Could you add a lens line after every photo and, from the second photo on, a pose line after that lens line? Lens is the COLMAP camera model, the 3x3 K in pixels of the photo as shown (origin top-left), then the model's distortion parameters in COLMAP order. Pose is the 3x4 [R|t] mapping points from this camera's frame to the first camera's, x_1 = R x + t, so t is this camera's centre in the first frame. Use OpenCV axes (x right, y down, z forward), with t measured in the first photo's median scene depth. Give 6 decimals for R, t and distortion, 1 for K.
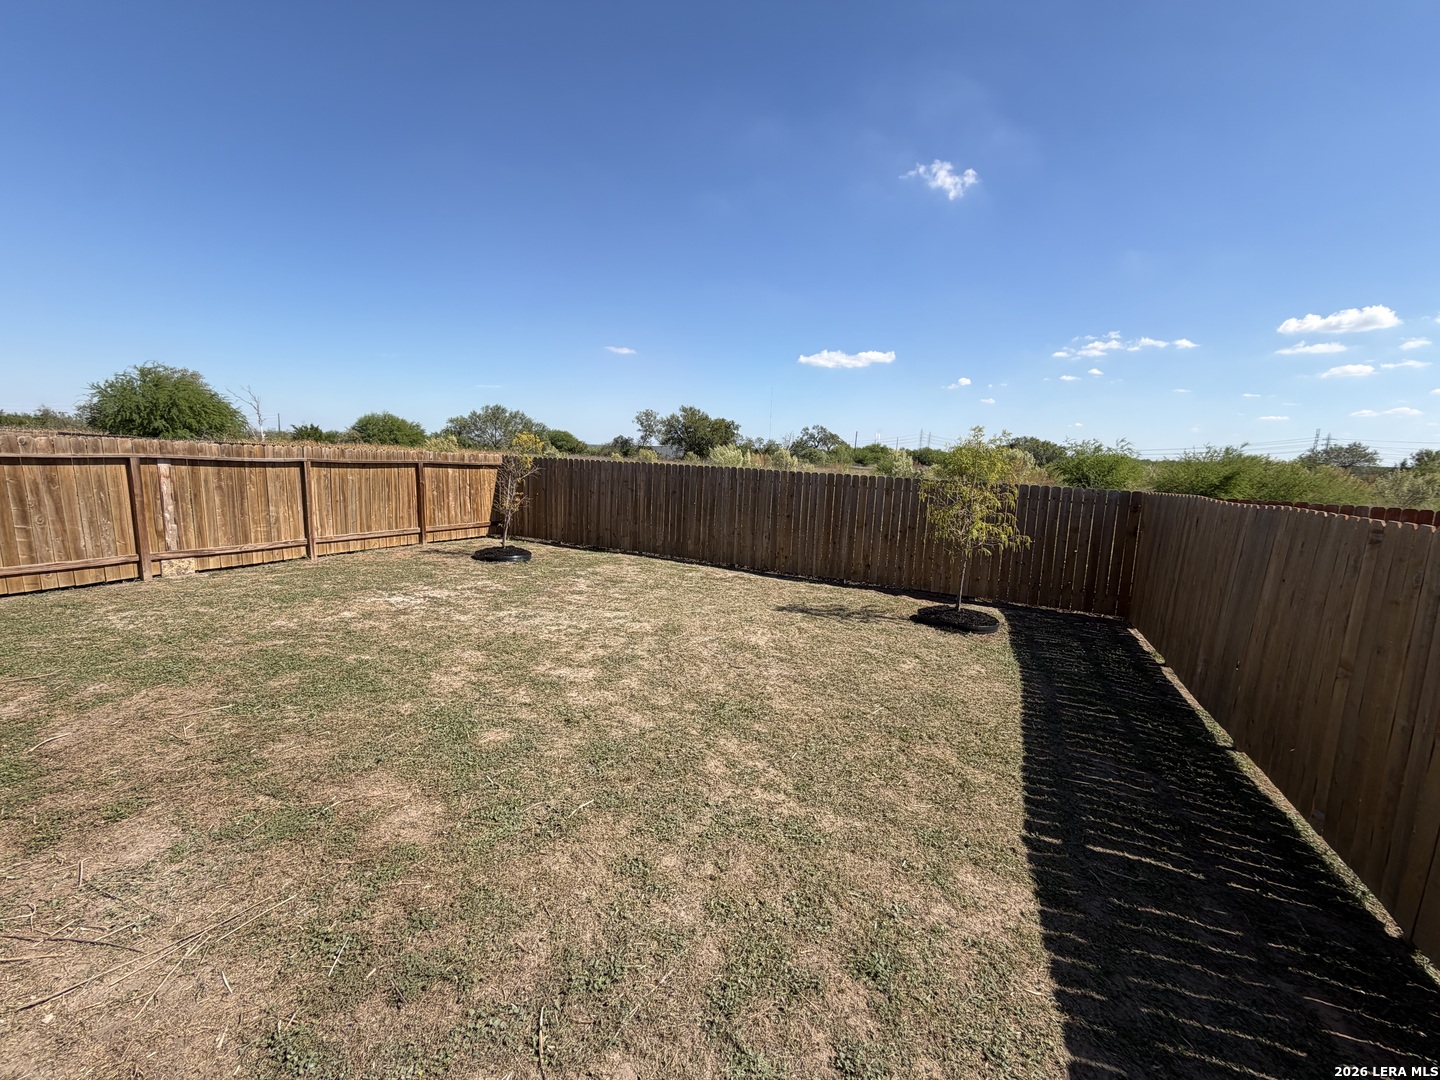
lens RADIAL K [[576.0, 0, 715.3], [0, 576.0, 539.3], [0, 0, 1]] dist [-0.001963, 0.003513]
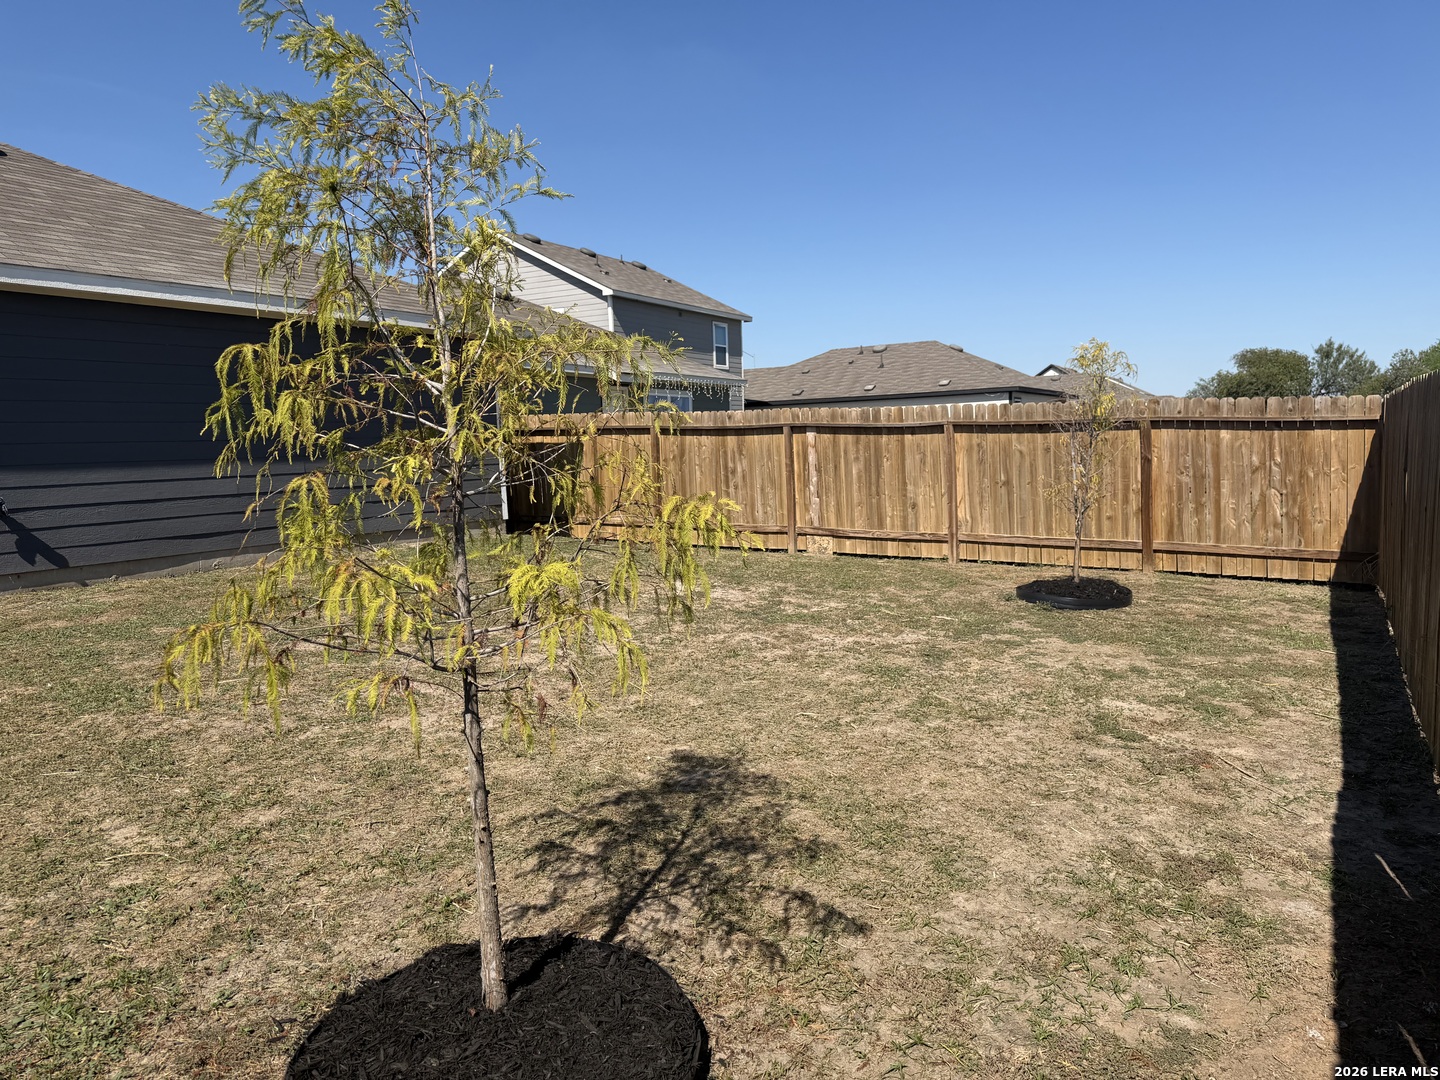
lens RADIAL K [[998.2, 0, 720.0], [0, 998.2, 540.0], [0, 0, 1]] dist [0.076162, -0.078714]
pose [[-0.086545, 0.060778, -0.994392, 0.646440], [-0.129954, 0.988920, 0.071753, -0.052147], [0.987736, 0.135435, -0.077688, 0.950902]]
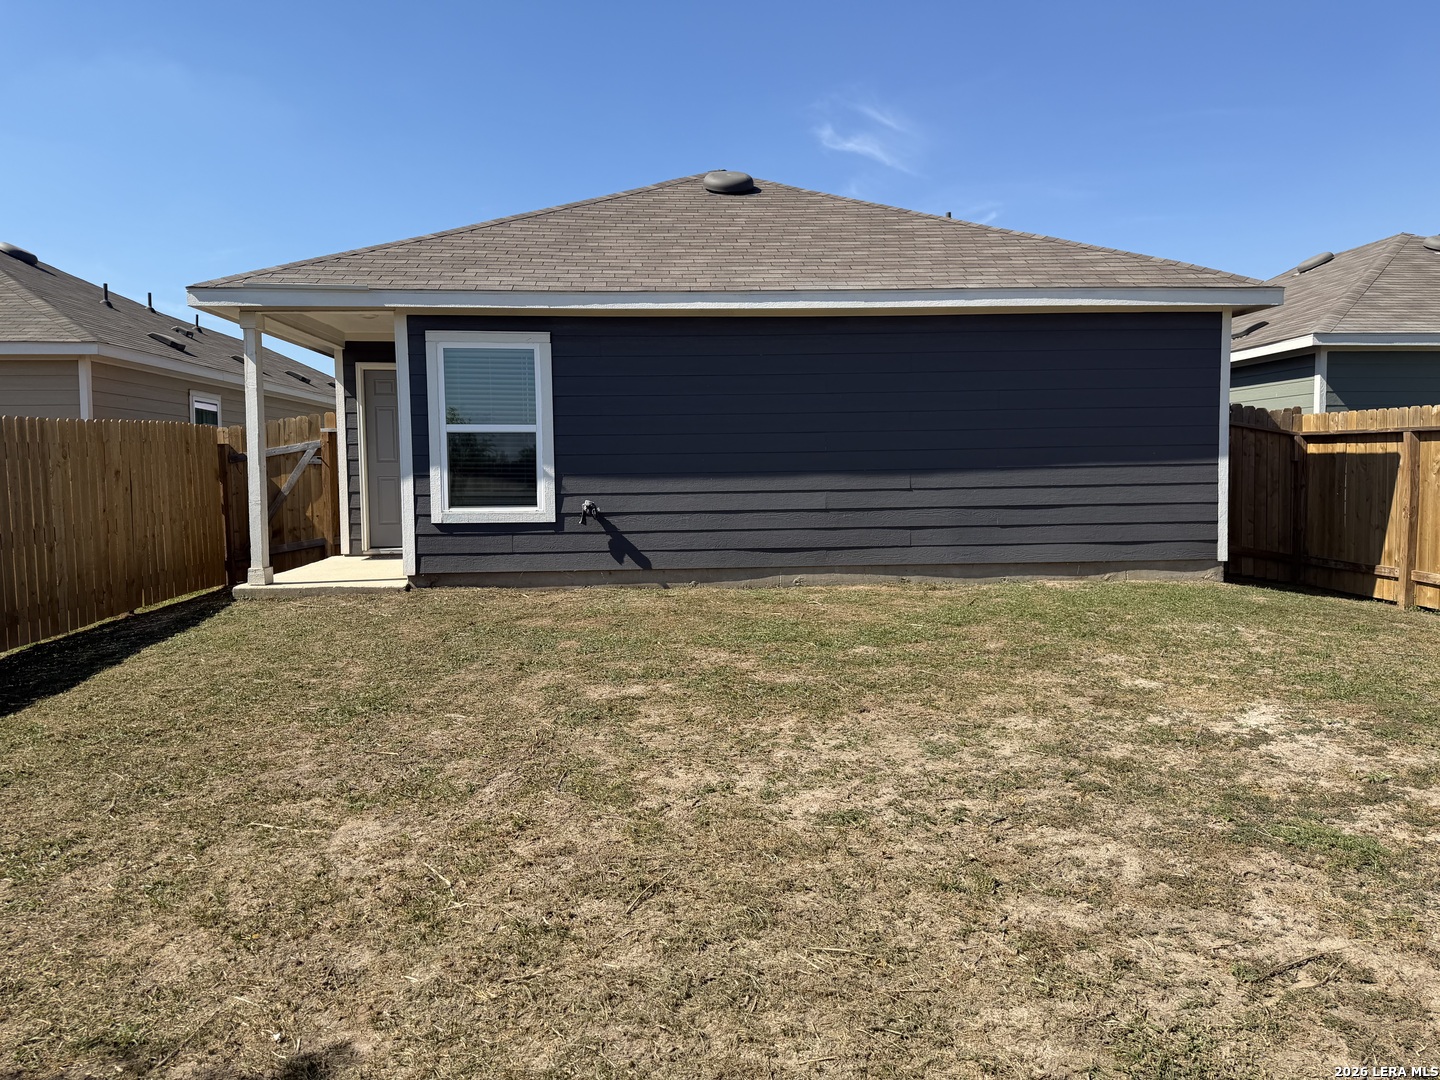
lens RADIAL K [[1009.1, 0, 722.6], [0, 1009.1, 539.6], [0, 0, 1]] dist [0.077557, -0.084304]
pose [[-0.870671, 0.006862, -0.491818, 0.139697], [-0.097175, 0.977795, 0.185672, -0.107710], [0.482171, 0.209451, -0.850671, 1.185387]]
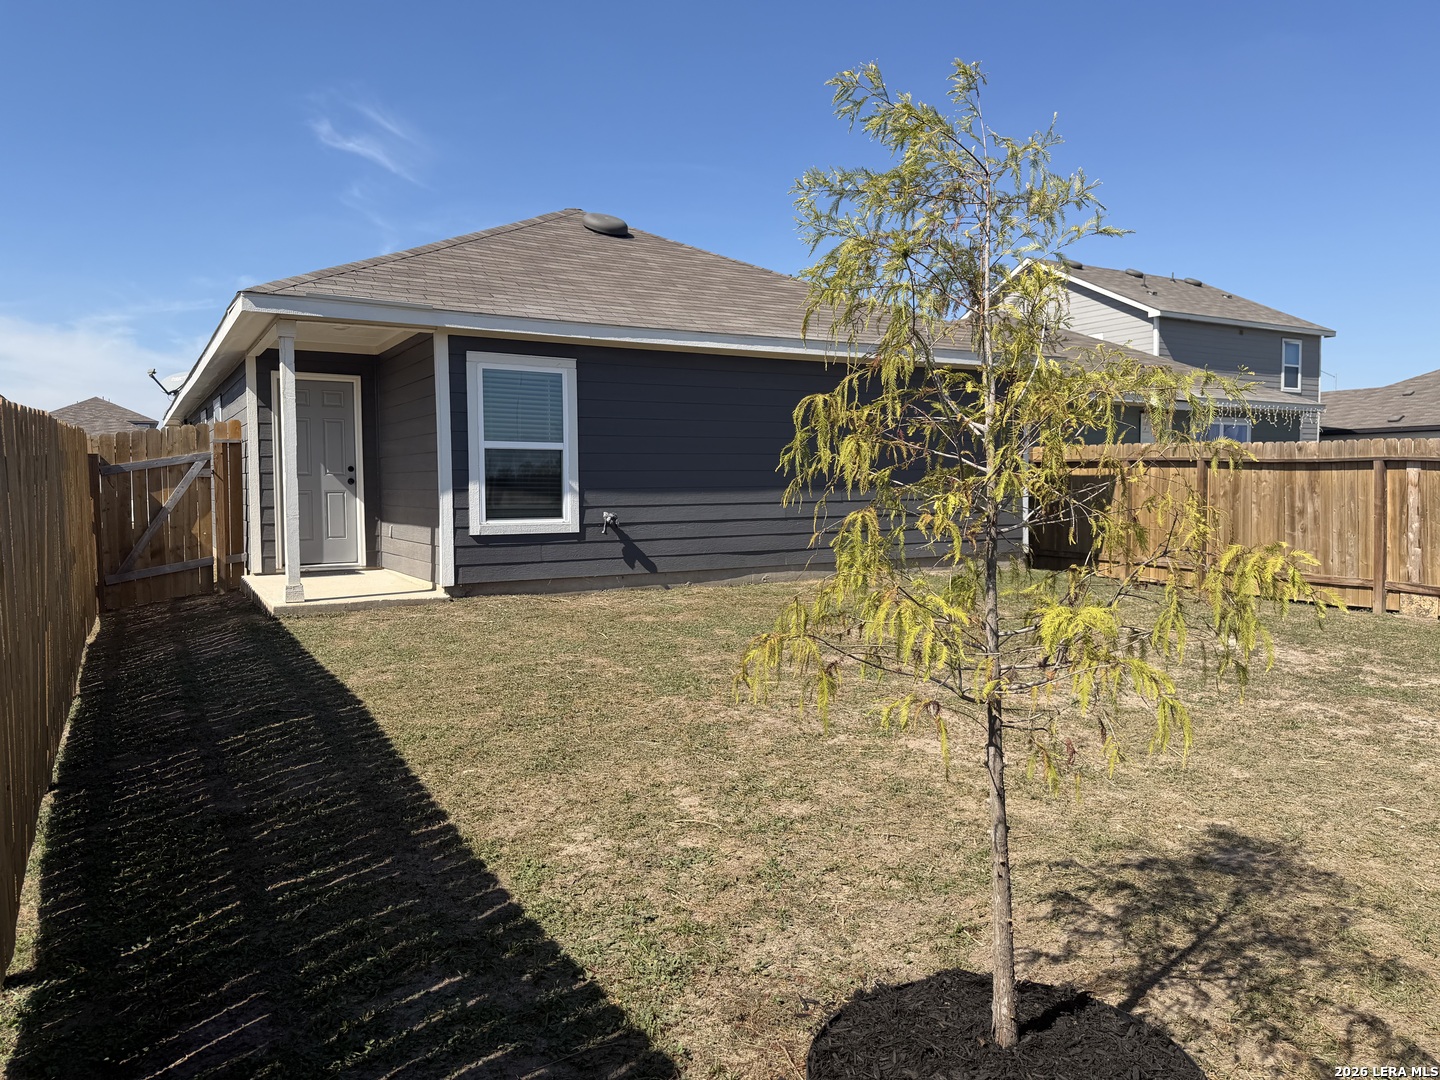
lens RADIAL K [[1009.1, 0, 722.6], [0, 1009.1, 539.6], [0, 0, 1]] dist [0.077557, -0.084304]
pose [[-0.552511, 0.013885, -0.833390, 0.660590], [-0.143634, 0.983317, 0.111607, -0.054434], [0.821036, 0.181367, -0.541300, 0.949418]]
